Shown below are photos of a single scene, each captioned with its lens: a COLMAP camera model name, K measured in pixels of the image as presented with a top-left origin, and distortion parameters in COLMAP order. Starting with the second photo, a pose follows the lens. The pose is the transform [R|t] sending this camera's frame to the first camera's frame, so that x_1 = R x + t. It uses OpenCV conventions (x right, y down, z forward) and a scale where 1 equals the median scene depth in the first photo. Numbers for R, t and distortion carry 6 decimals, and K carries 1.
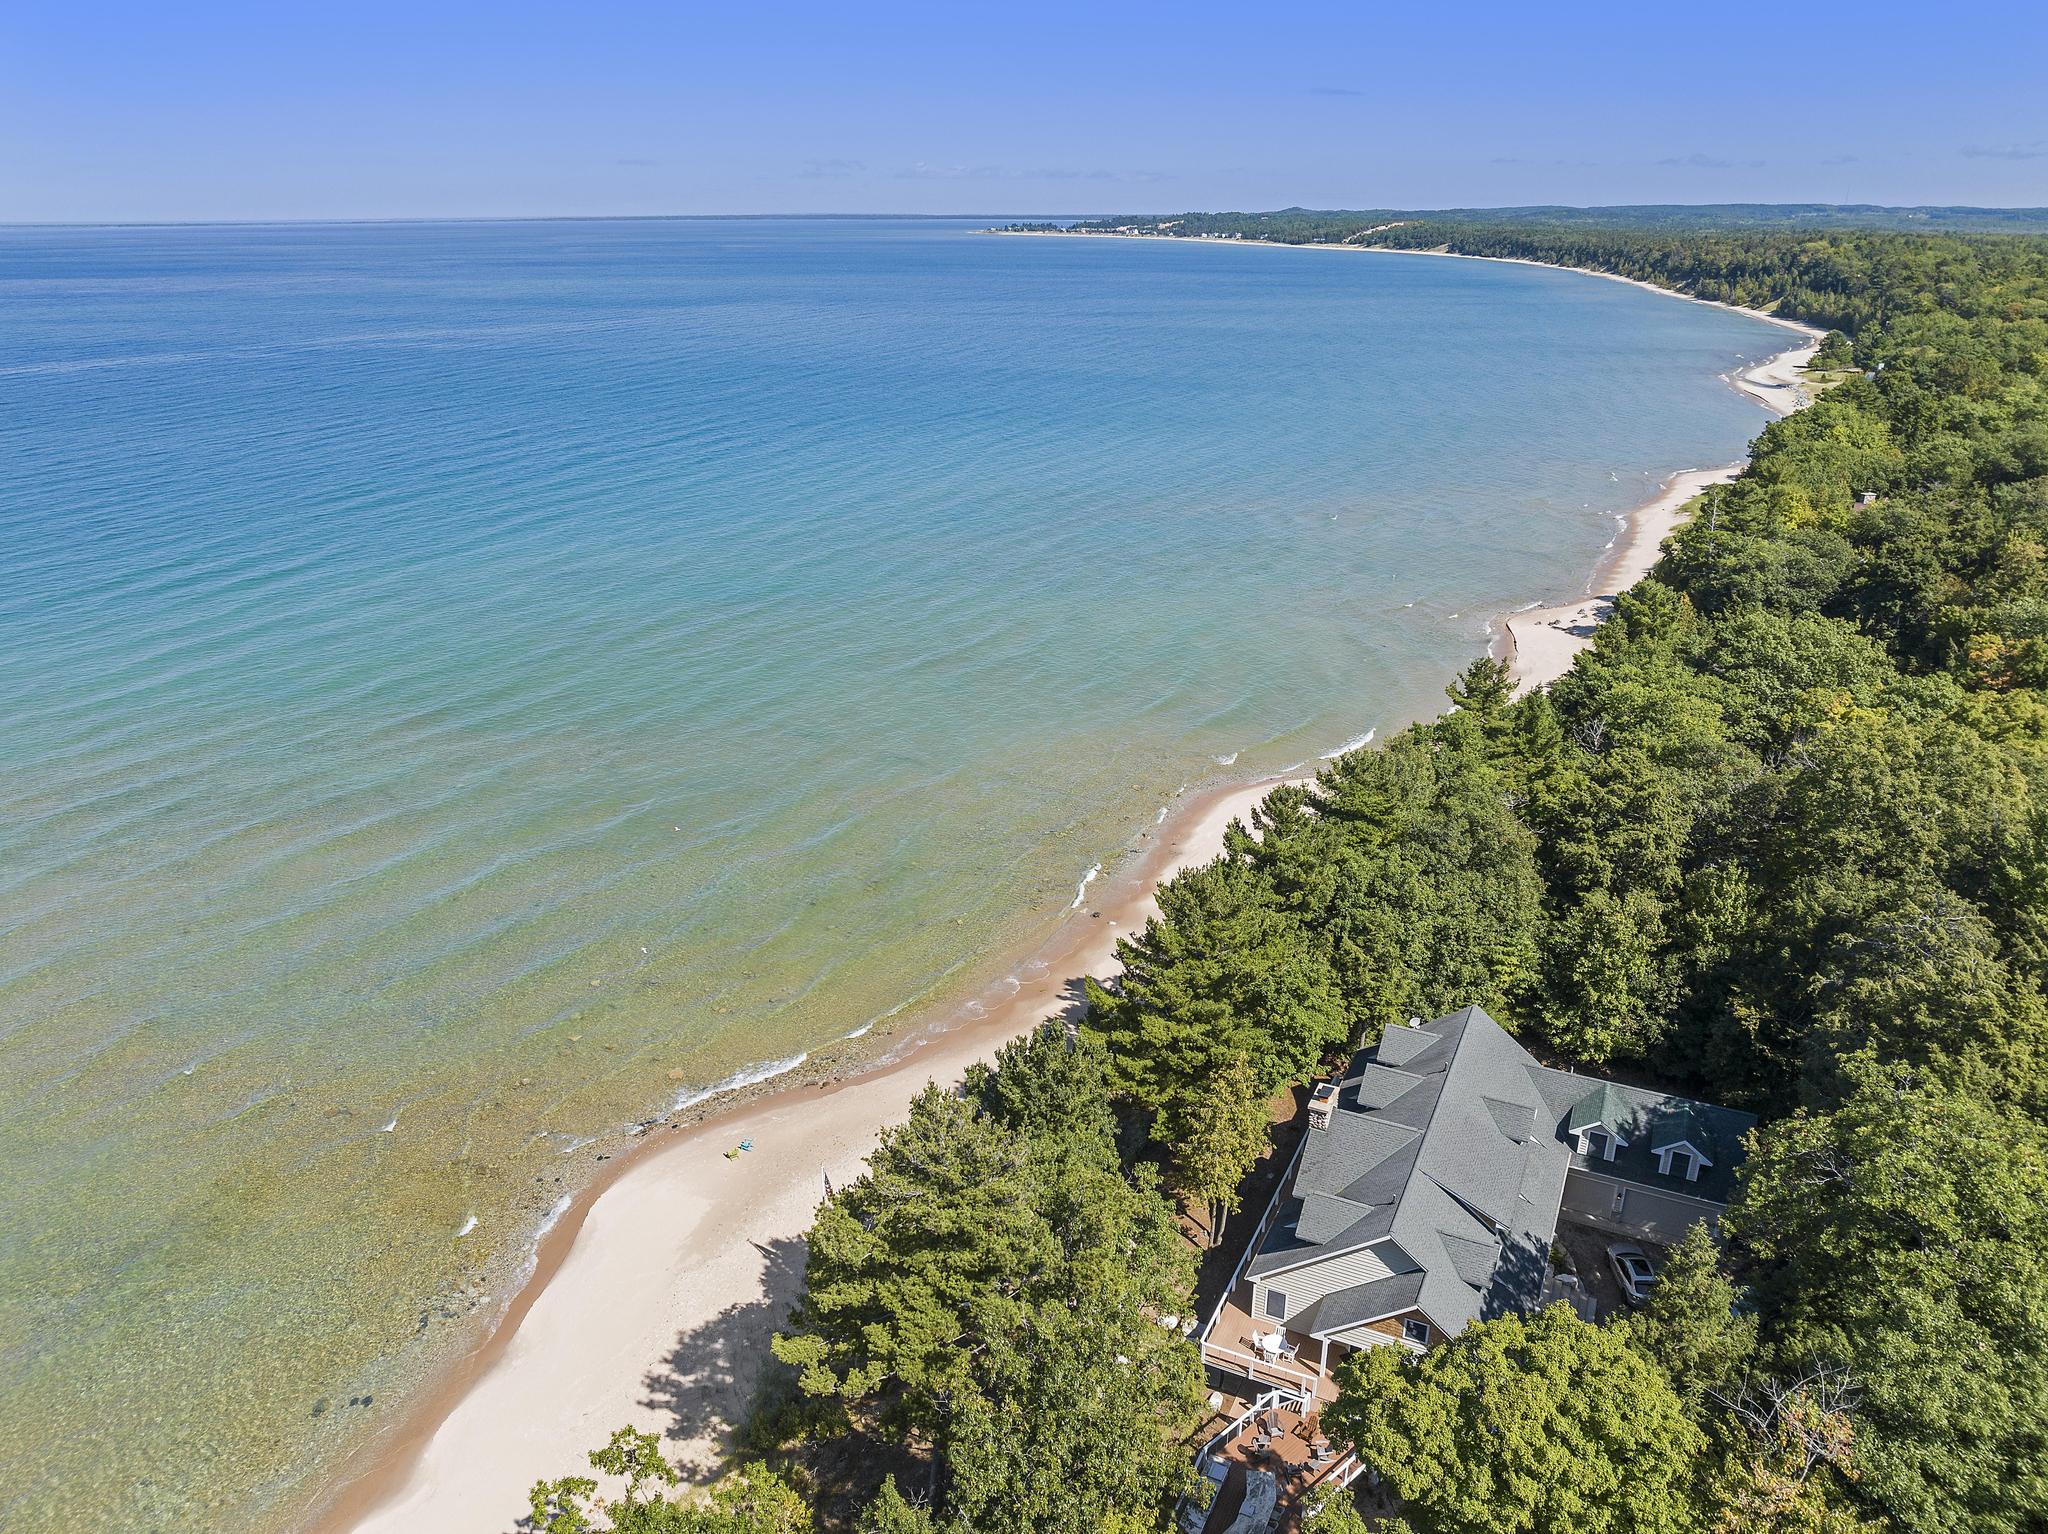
lens RADIAL K [[1540.3, 0, 1024.0], [0, 1540.3, 767.0], [0, 0, 1]] dist [-0.055307, 0.056568]
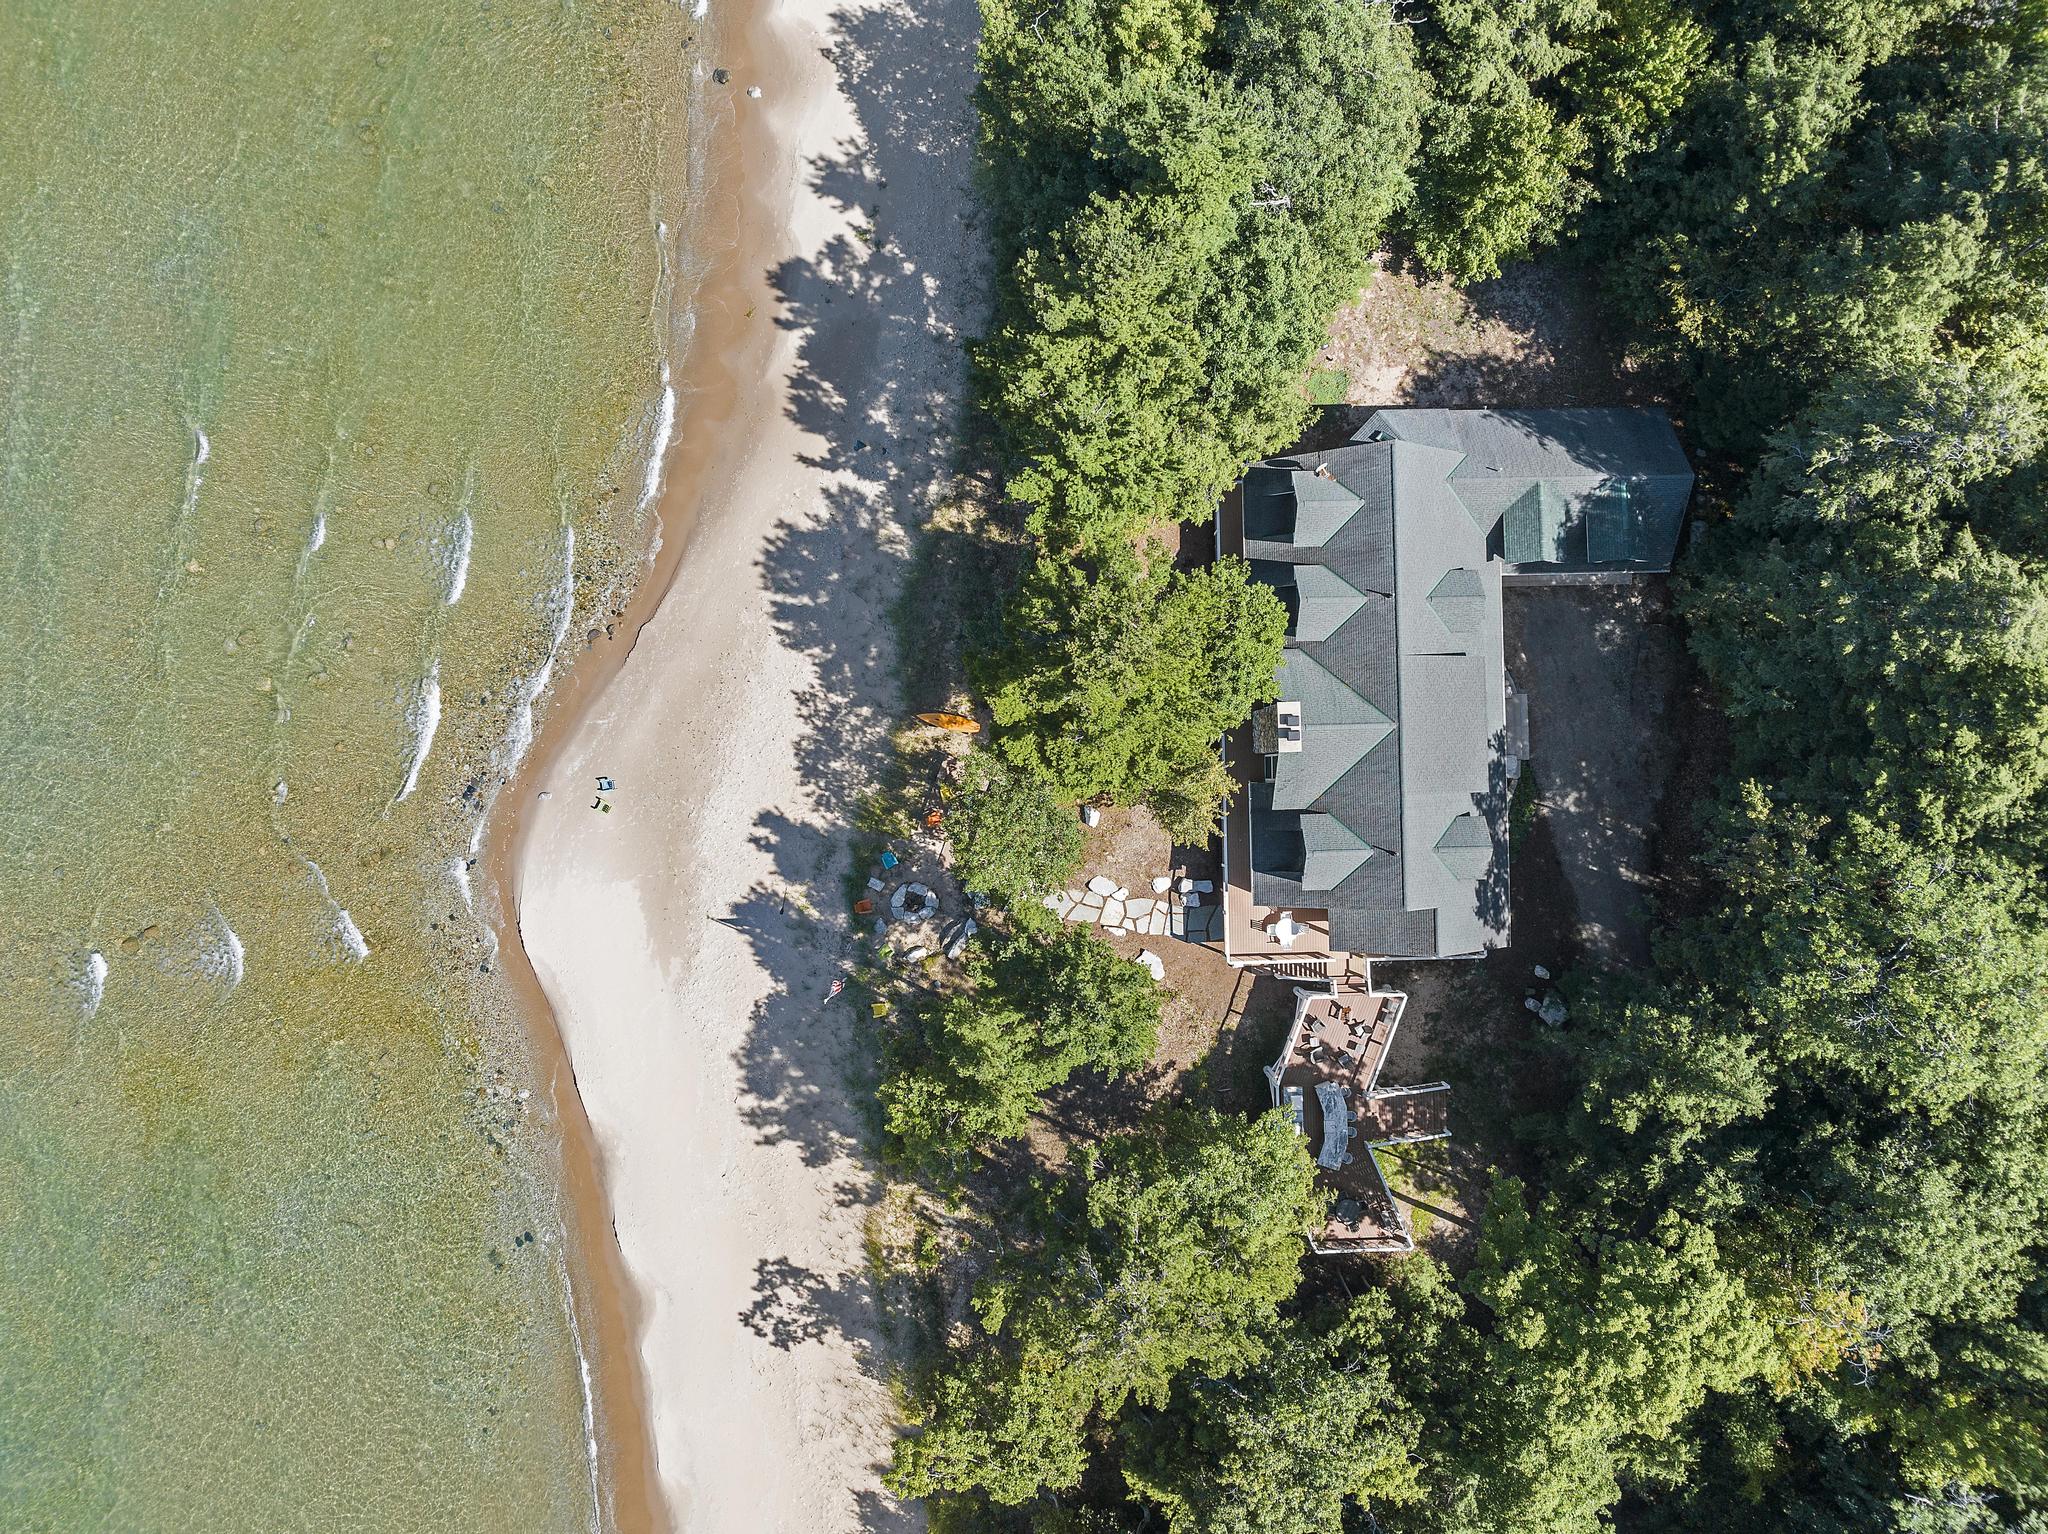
lens RADIAL K [[1540.3, 0, 1024.0], [0, 1540.3, 767.0], [0, 0, 1]] dist [-0.055307, 0.056568]
pose [[0.891932, -0.452081, 0.008979, 0.032834], [0.135621, 0.286411, 0.948460, -0.637126], [-0.431352, -0.844744, 0.316770, 0.721437]]
